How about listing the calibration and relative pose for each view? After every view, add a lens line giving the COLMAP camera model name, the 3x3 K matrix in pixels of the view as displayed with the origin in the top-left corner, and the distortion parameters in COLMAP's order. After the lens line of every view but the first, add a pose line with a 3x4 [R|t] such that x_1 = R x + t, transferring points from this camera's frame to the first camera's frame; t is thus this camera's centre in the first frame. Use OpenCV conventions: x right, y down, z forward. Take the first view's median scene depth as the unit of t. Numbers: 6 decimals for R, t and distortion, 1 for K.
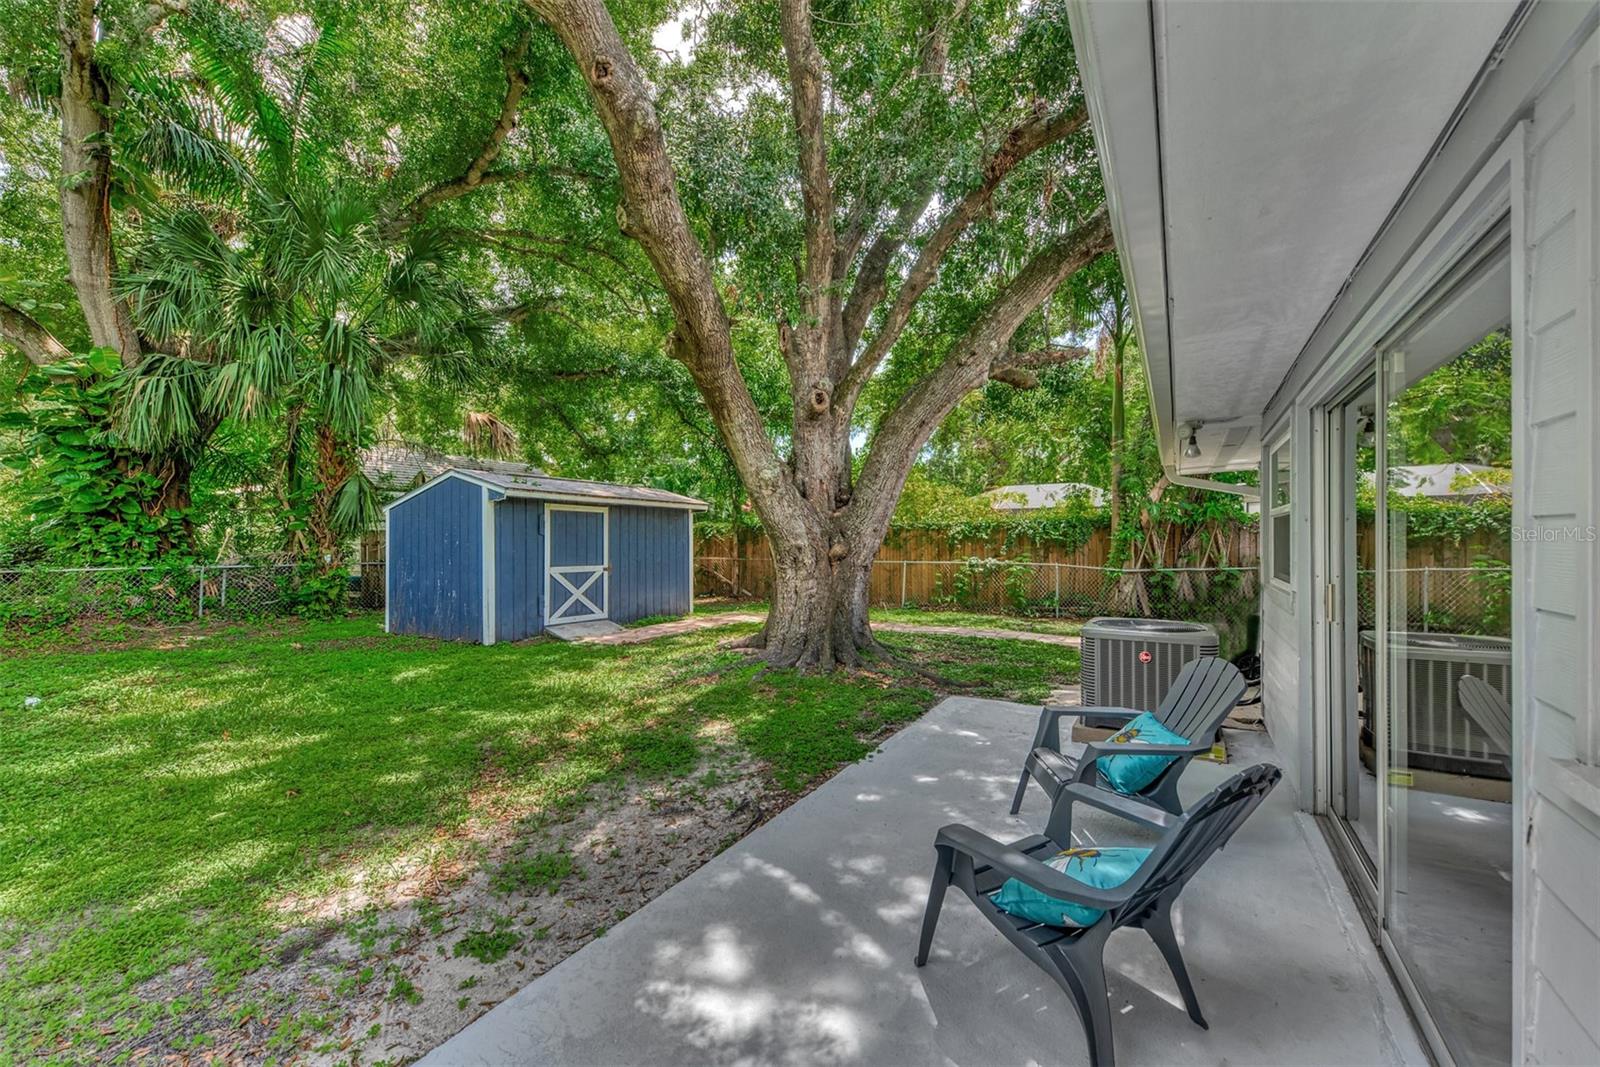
lens RADIAL K [[647.5, 0, 800.3], [0, 647.5, 541.3], [0, 0, 1]] dist [0.000560, -0.000365]
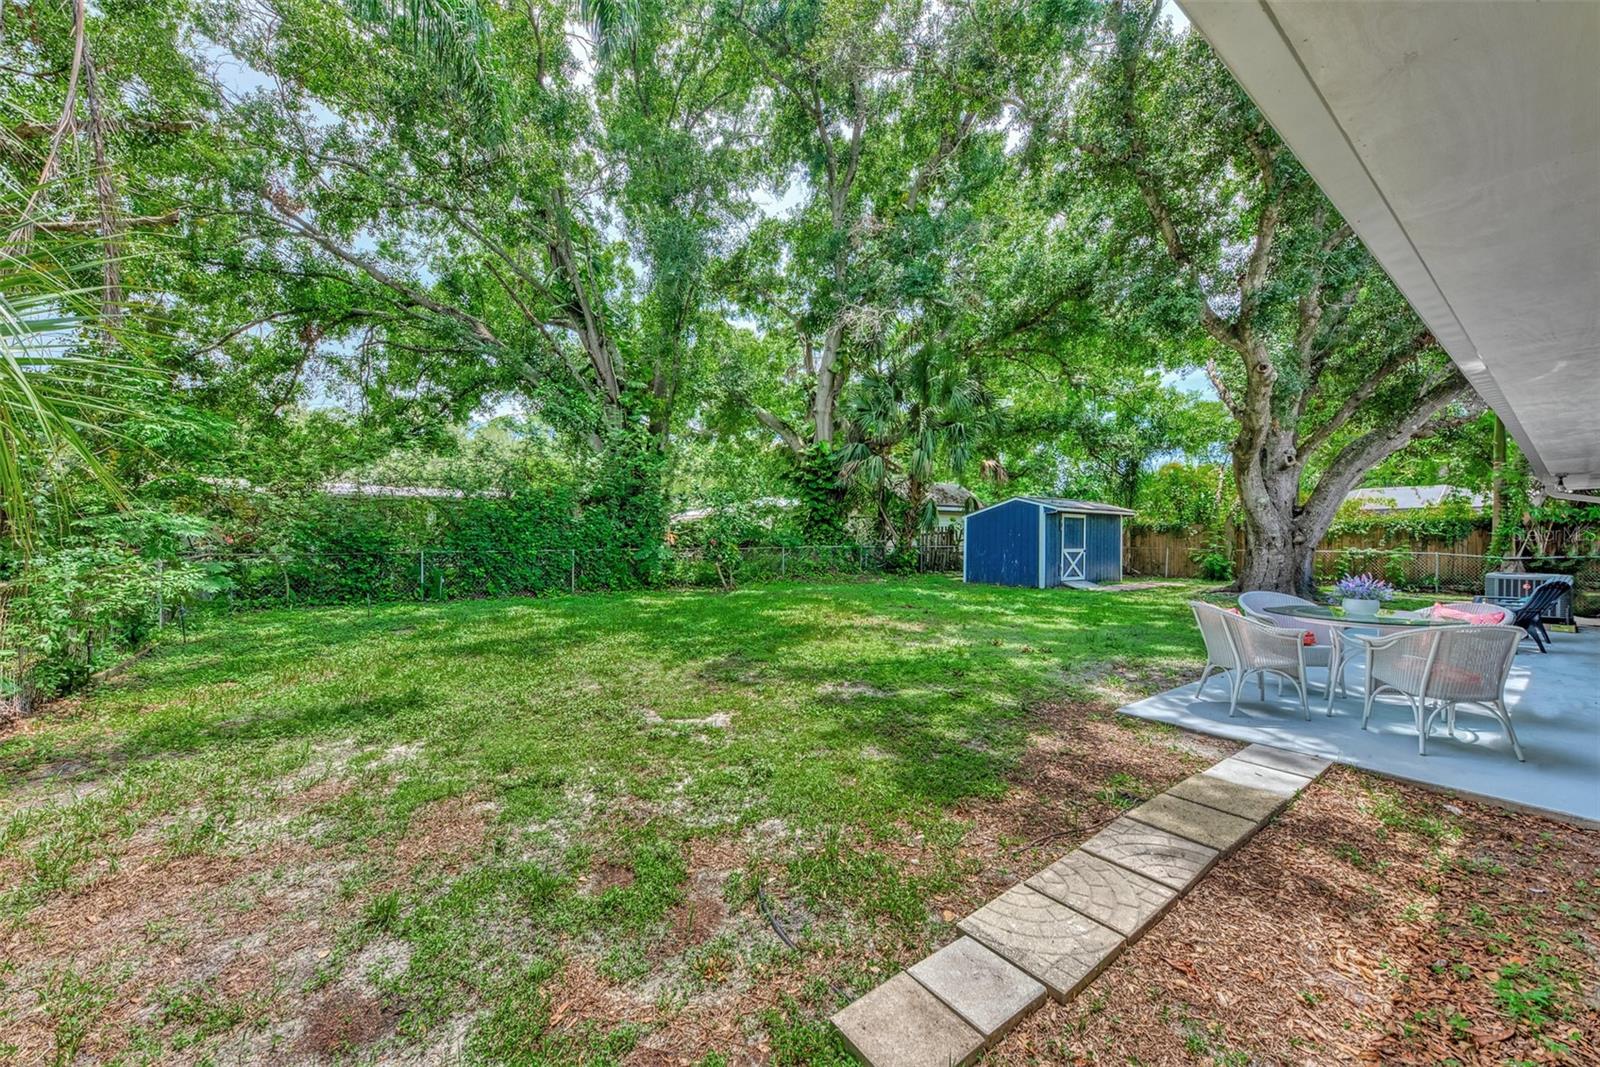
lens RADIAL K [[572.0, 0, 787.7], [0, 572.0, 541.5], [0, 0, 1]] dist [-0.015083, -0.000748]
pose [[0.906495, 0.008671, -0.422128, -0.394351], [-0.005620, 0.999948, 0.008472, 0.010104], [0.422180, -0.005307, 0.906496, -0.735415]]
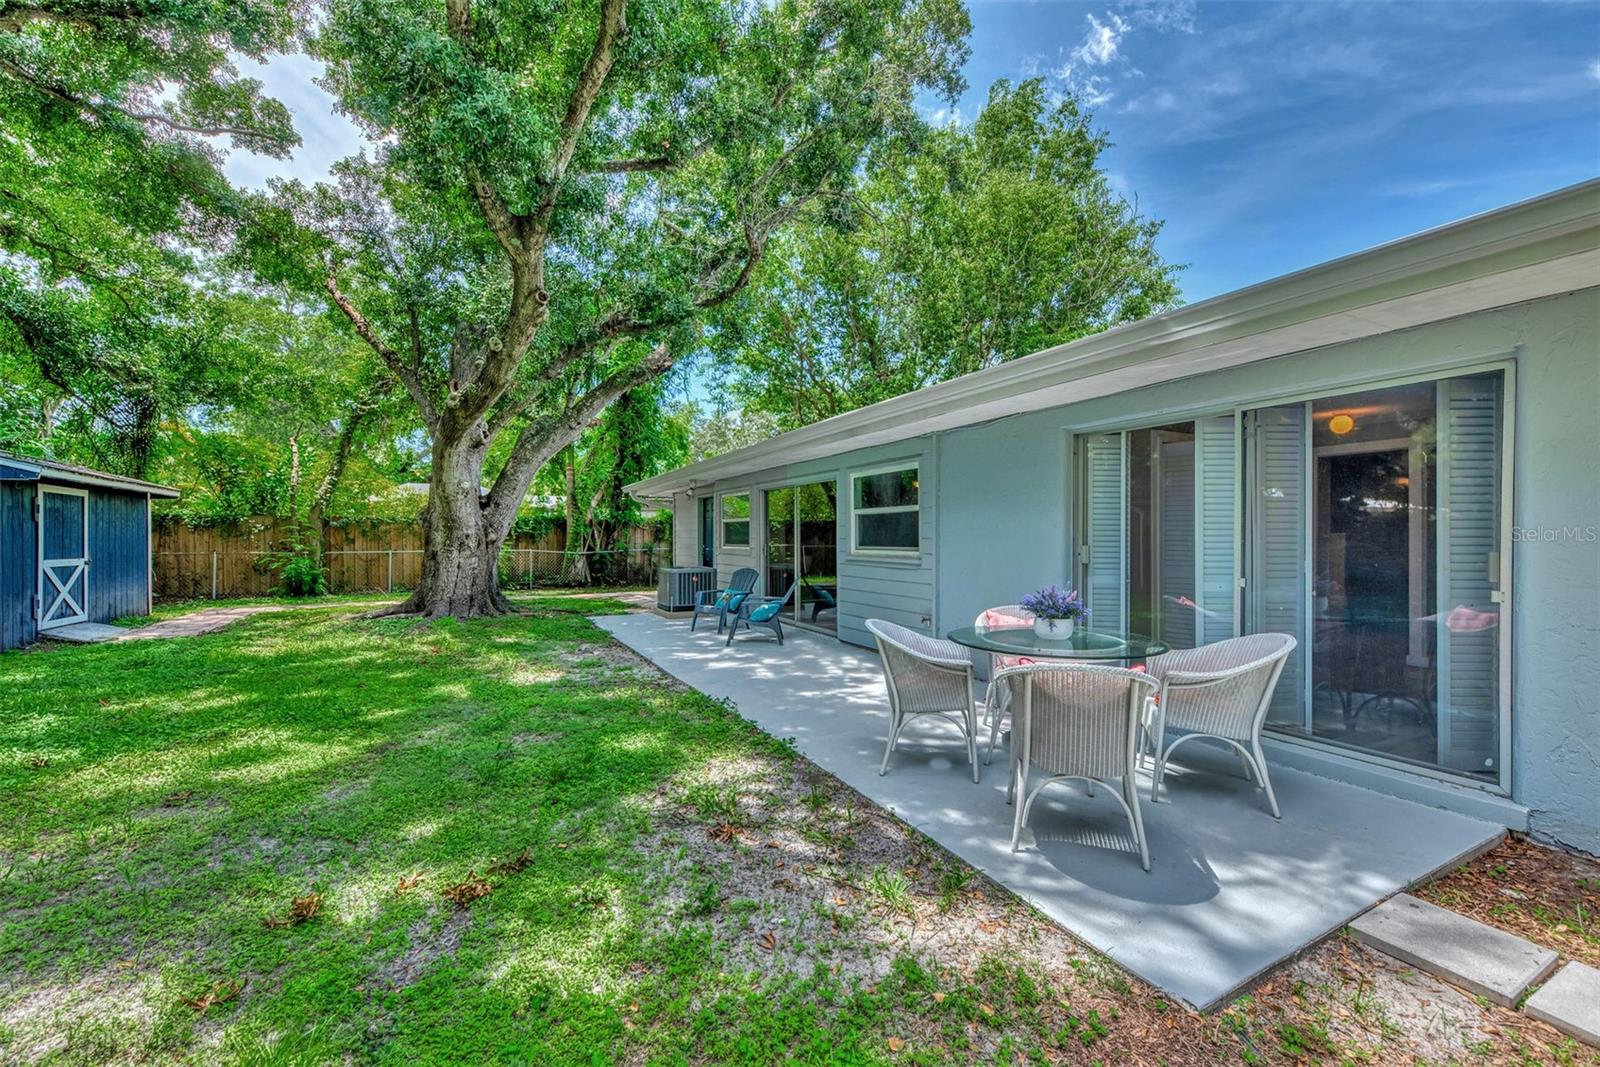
lens RADIAL K [[647.5, 0, 798.1], [0, 647.5, 537.5], [0, 0, 1]] dist [0.000560, -0.000365]
pose [[0.526376, 0.001699, 0.850250, -0.556785], [-0.001279, 0.999998, -0.001206, 0.010168], [-0.850251, -0.000453, 0.526378, -0.253911]]
